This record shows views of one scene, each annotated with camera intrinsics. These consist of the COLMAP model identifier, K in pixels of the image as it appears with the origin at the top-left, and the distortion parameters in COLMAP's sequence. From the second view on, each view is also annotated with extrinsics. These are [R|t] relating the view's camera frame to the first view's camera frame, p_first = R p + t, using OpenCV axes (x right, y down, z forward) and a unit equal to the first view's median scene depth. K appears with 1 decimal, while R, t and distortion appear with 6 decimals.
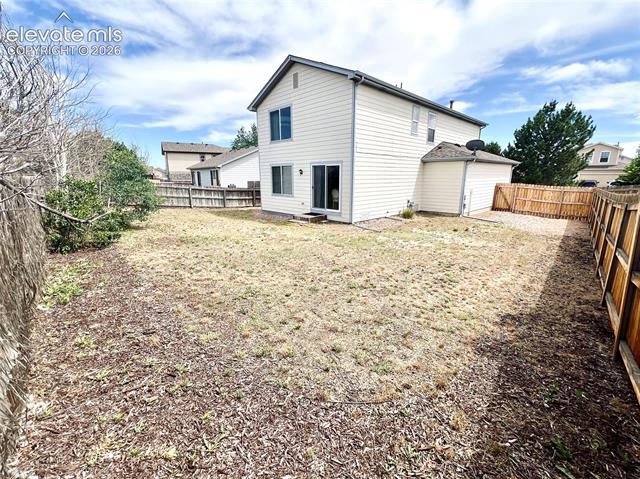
lens RADIAL K [[270.4, 0, 350.4], [0, 270.4, 232.6], [0, 0, 1]] dist [-0.001021, 0.041755]
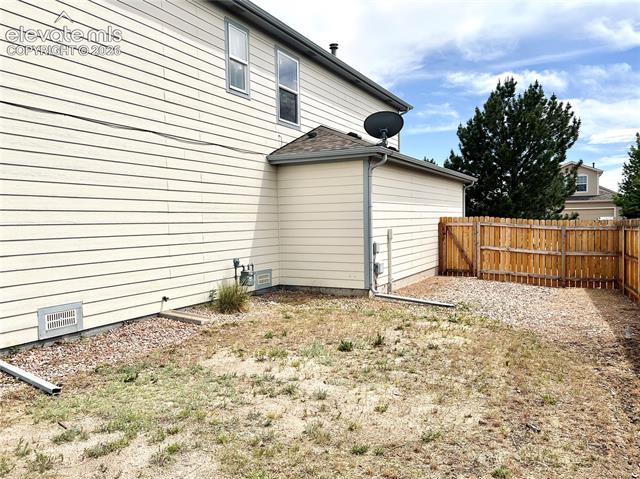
lens RADIAL K [[477.6, 0, 320.0], [0, 477.6, 239.5], [0, 0, 1]] dist [0.002831, -0.000011]
pose [[0.968949, -0.032695, 0.245089, 0.136243], [0.073653, 0.984387, -0.159866, -0.028505], [-0.236036, 0.172953, 0.956229, 0.274422]]
